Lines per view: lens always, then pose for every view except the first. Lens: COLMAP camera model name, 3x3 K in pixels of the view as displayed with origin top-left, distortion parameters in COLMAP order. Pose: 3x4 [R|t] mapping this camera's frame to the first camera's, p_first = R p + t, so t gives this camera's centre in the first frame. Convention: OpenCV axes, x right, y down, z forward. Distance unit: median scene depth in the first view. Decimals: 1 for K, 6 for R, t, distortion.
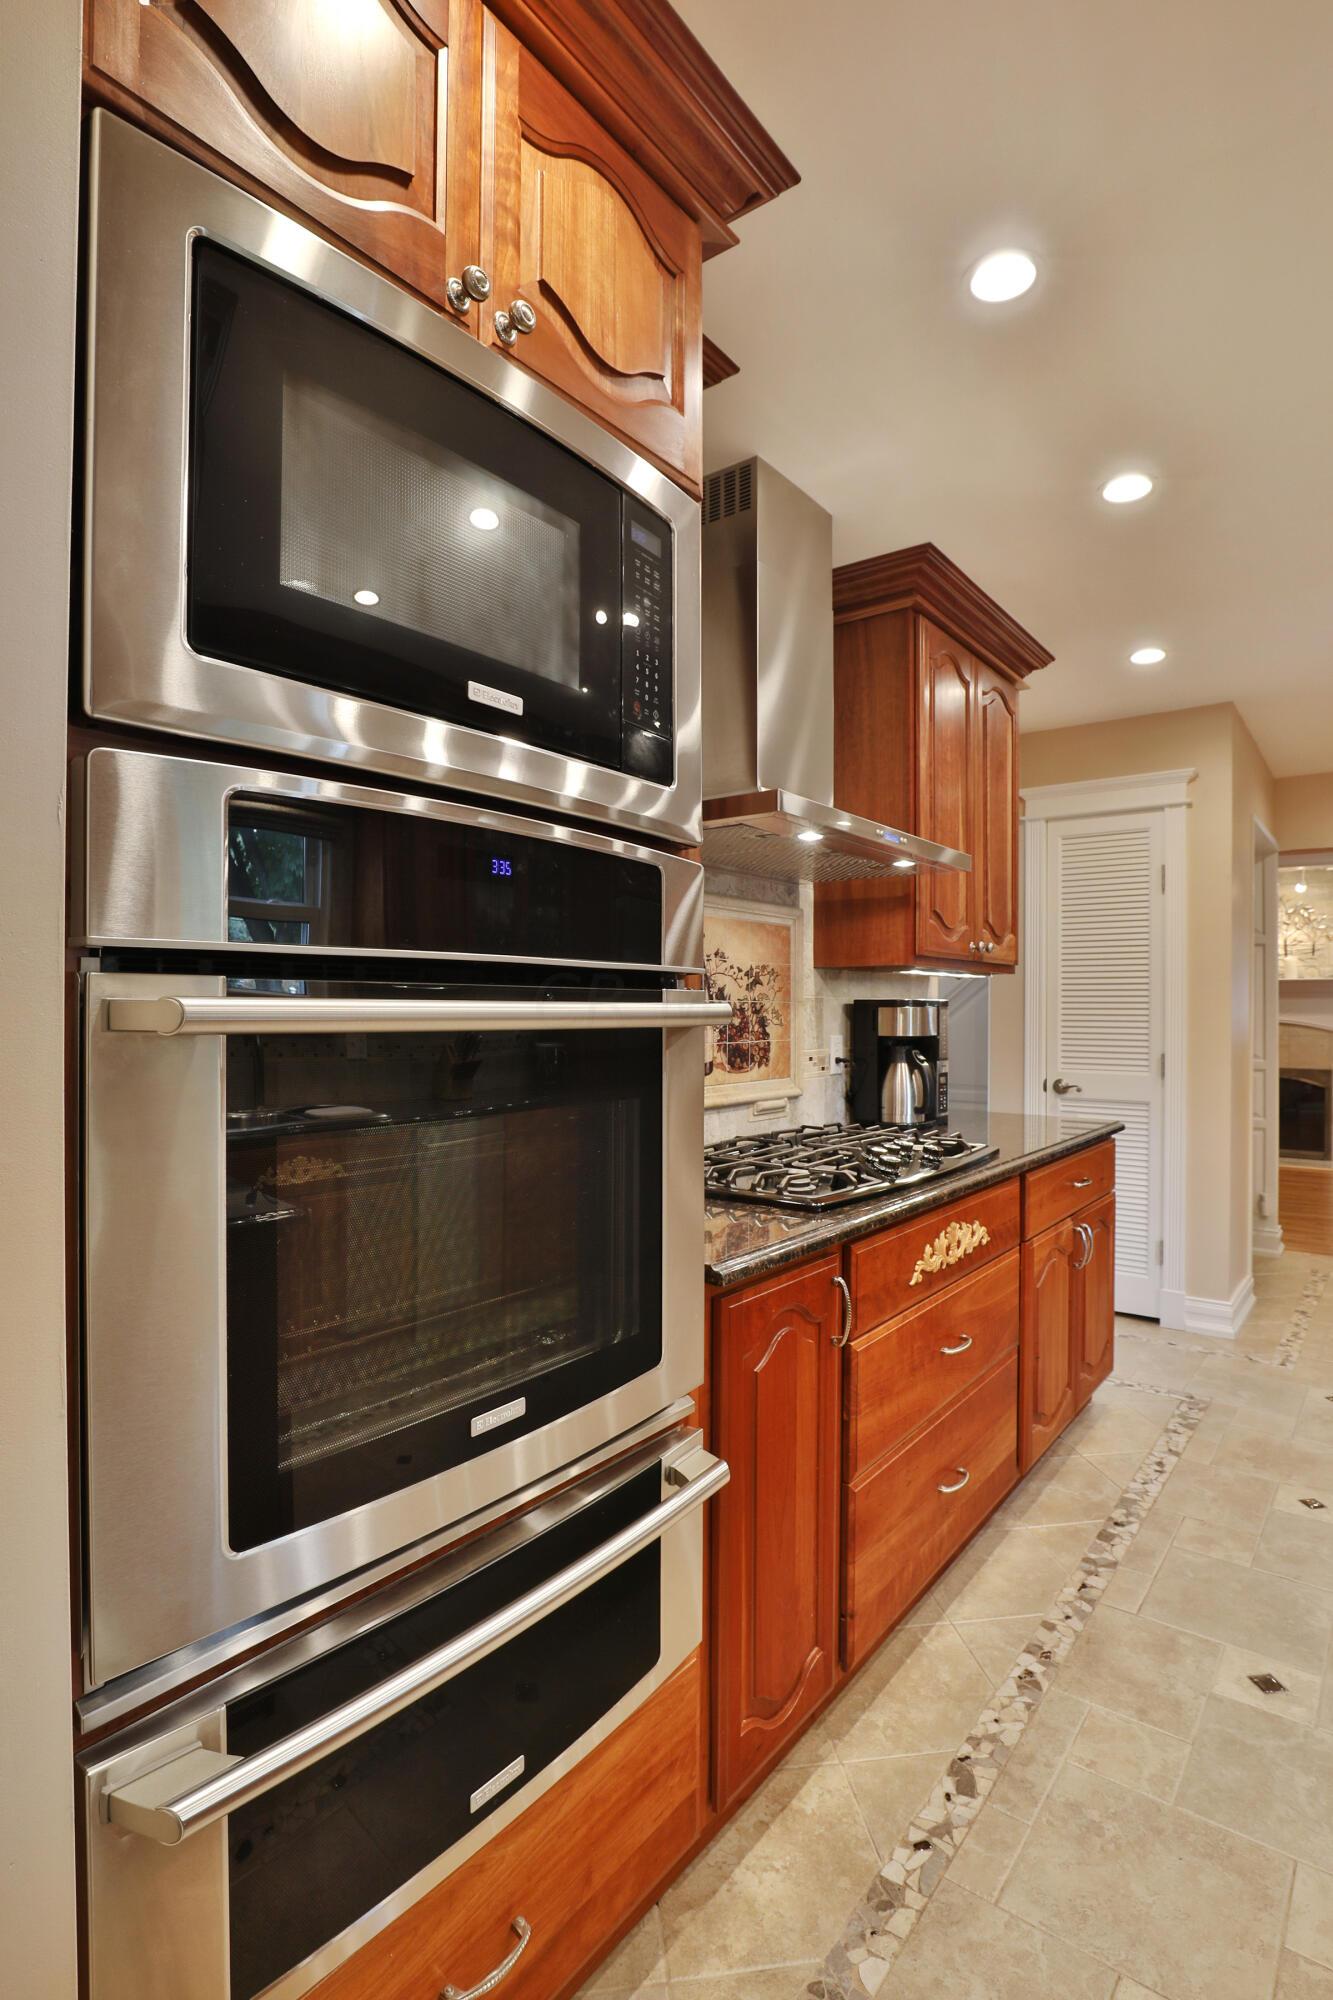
lens RADIAL K [[1015.0, 0, 670.3], [0, 1015.0, 1008.6], [0, 0, 1]] dist [-0.025304, 0.004600]
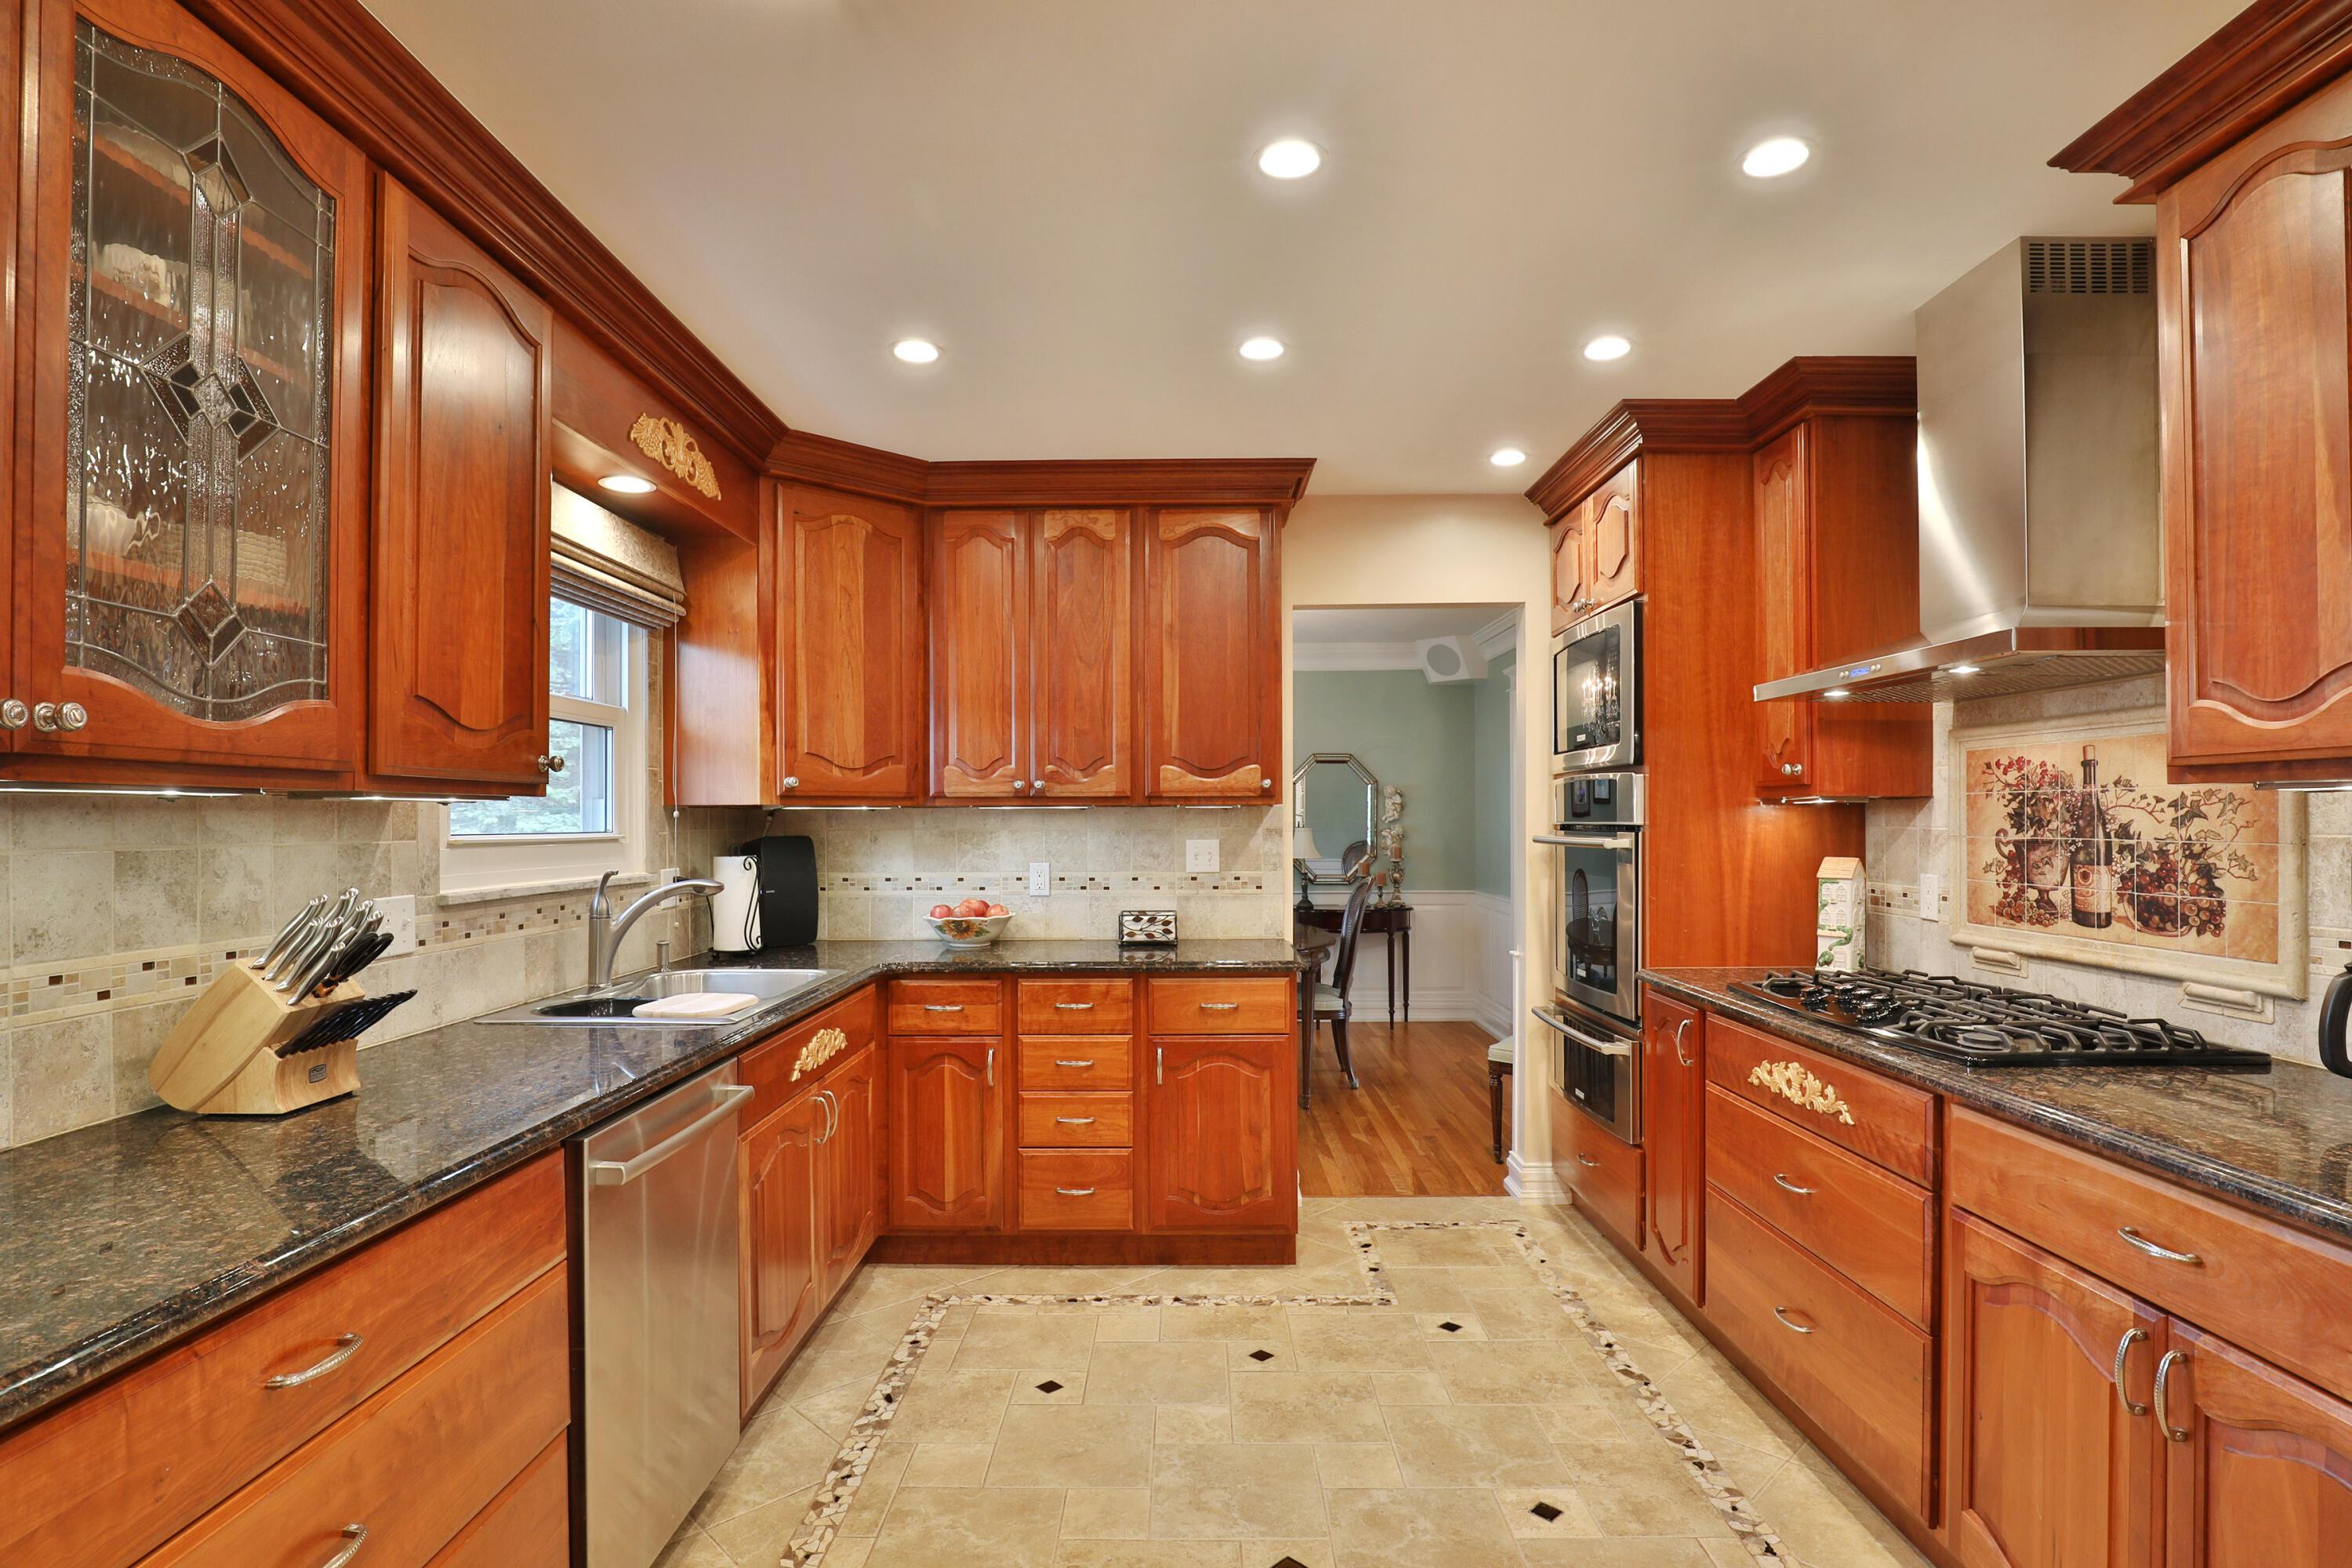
lens RADIAL K [[1193.6, 0, 1178.7], [0, 1193.6, 804.6], [0, 0, 1]] dist [-0.025304, 0.004600]
pose [[-0.805044, -0.010856, -0.593116, 1.185300], [-0.003933, 0.999908, -0.012963, -0.020201], [0.593203, -0.008103, -0.805013, 1.279393]]
